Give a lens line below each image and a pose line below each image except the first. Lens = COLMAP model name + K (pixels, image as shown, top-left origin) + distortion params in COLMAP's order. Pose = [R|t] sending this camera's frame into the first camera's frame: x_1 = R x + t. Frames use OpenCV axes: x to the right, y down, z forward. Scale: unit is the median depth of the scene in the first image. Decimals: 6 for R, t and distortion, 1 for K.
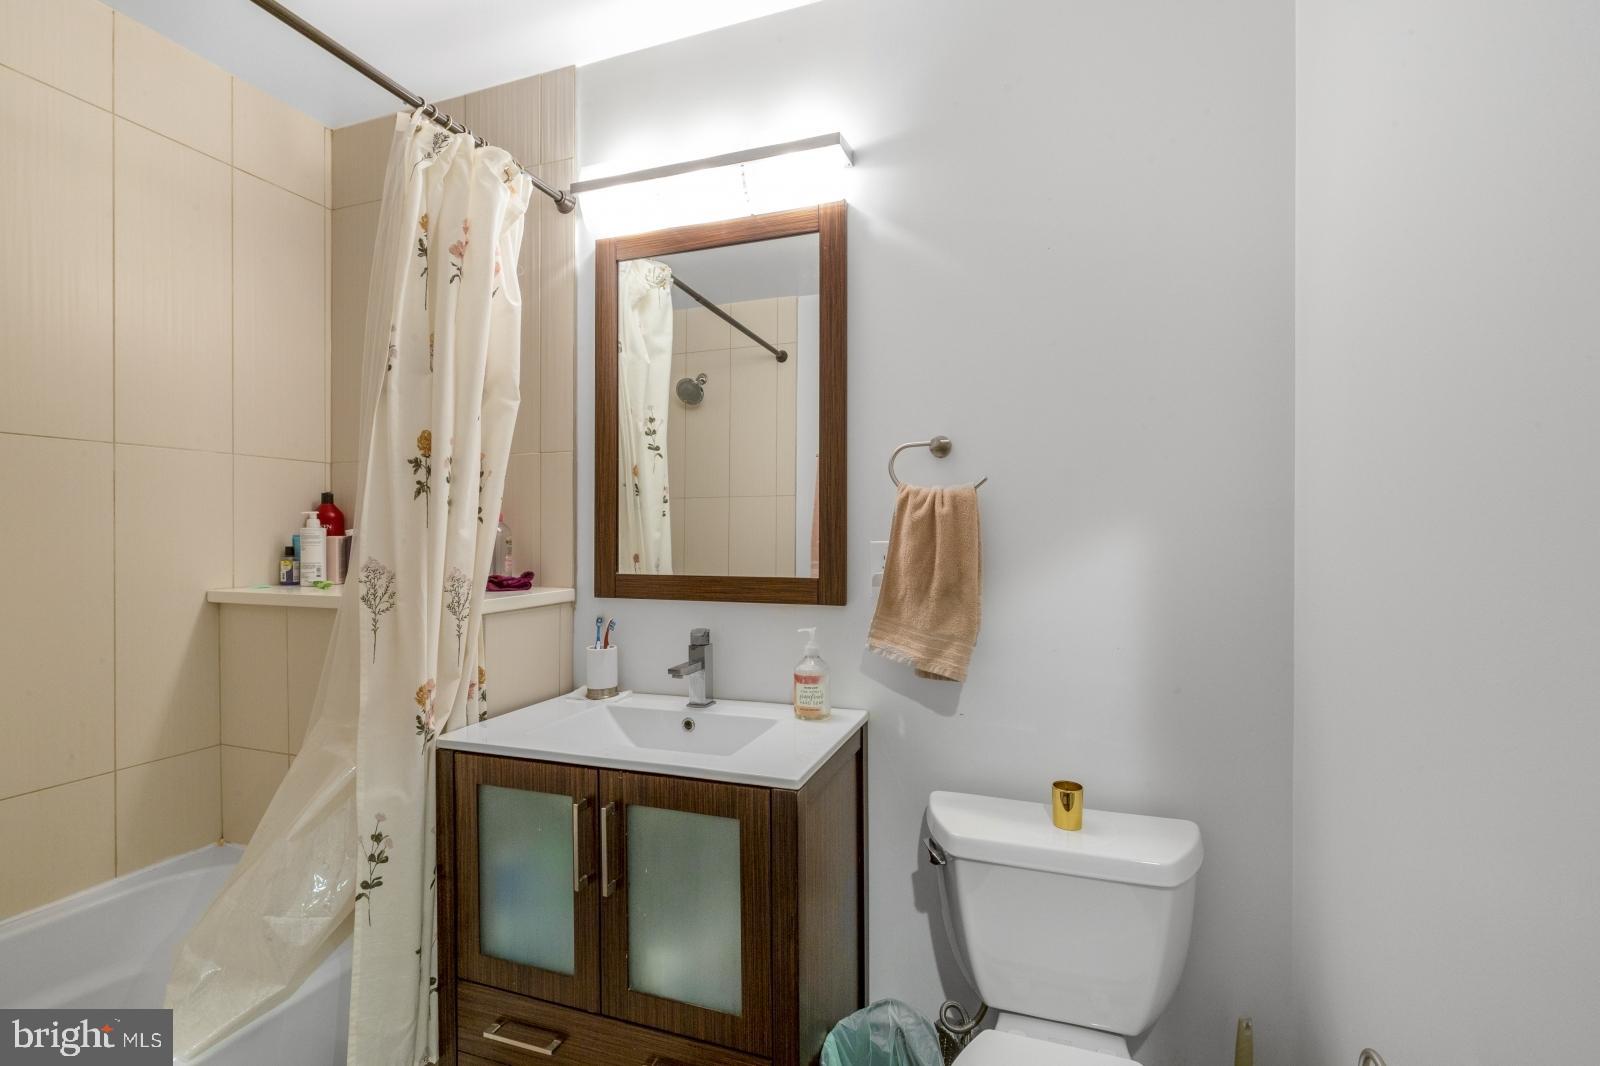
lens RADIAL K [[755.0, 0, 796.6], [0, 755.0, 532.4], [0, 0, 1]] dist [-0.003489, -0.000539]
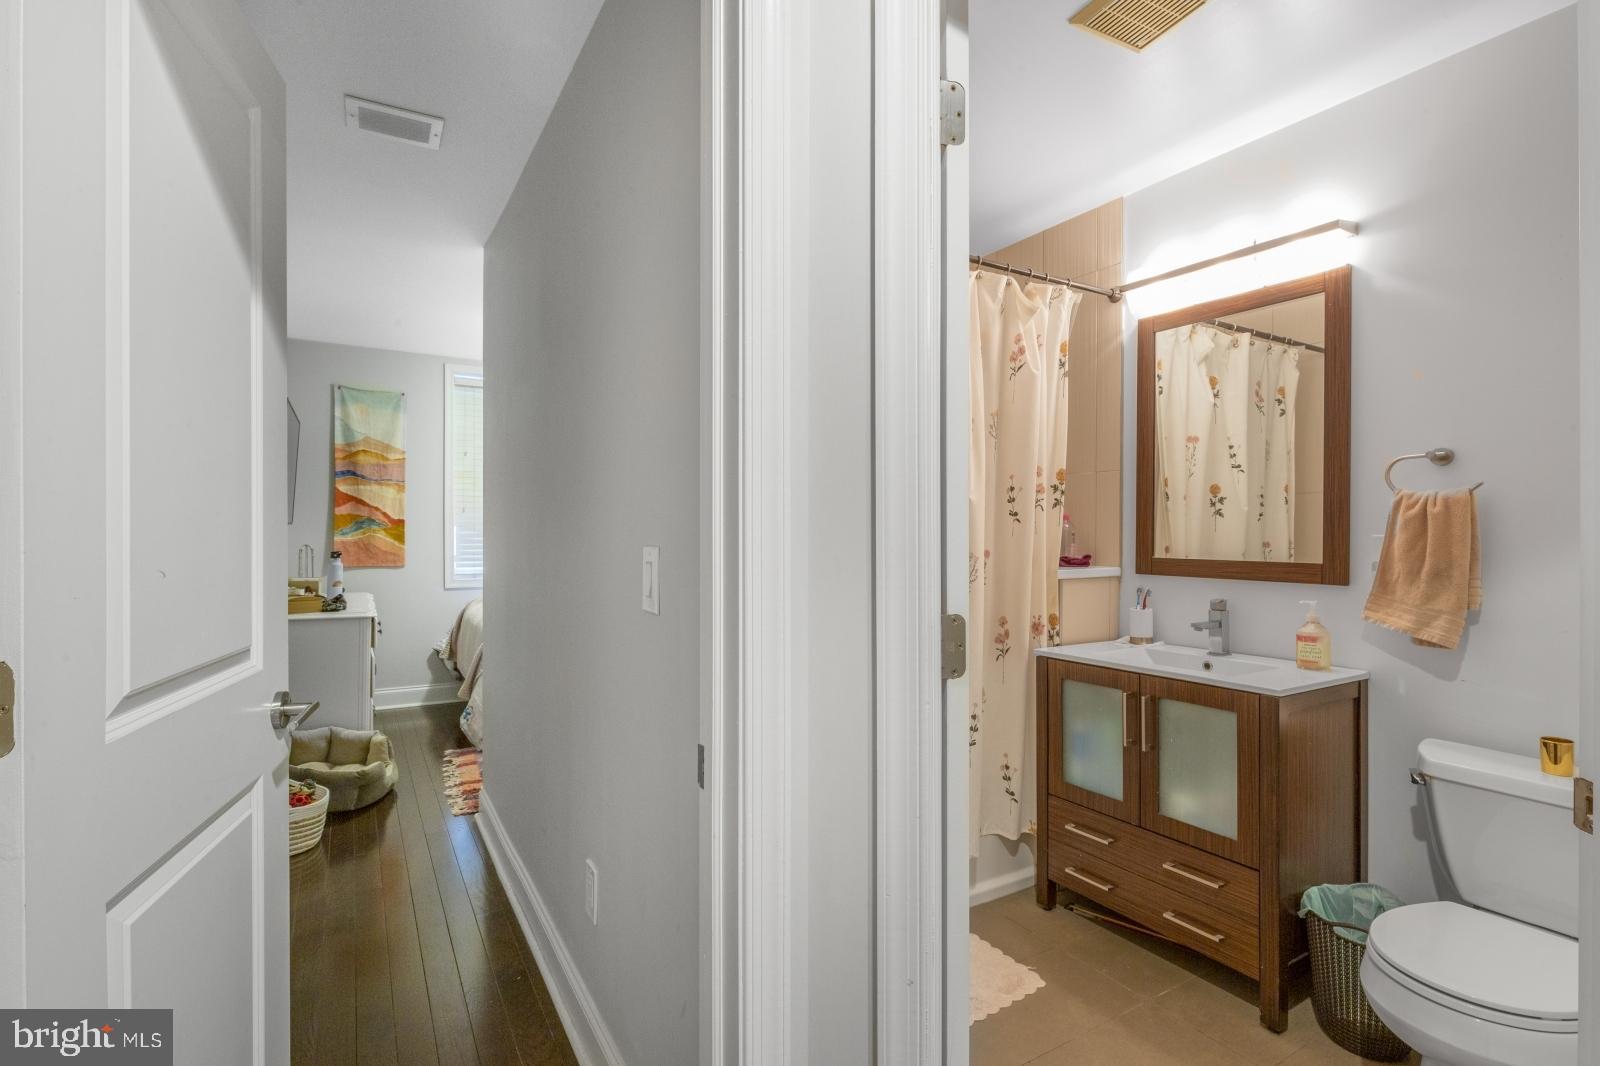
lens RADIAL K [[755.0, 0, 796.6], [0, 755.0, 532.4], [0, 0, 1]] dist [-0.003489, -0.000539]
pose [[0.780468, 0.005841, -0.625168, 0.142131], [-0.003548, 0.999982, 0.004913, 0.005378], [0.625185, -0.001616, 0.780475, -0.595334]]
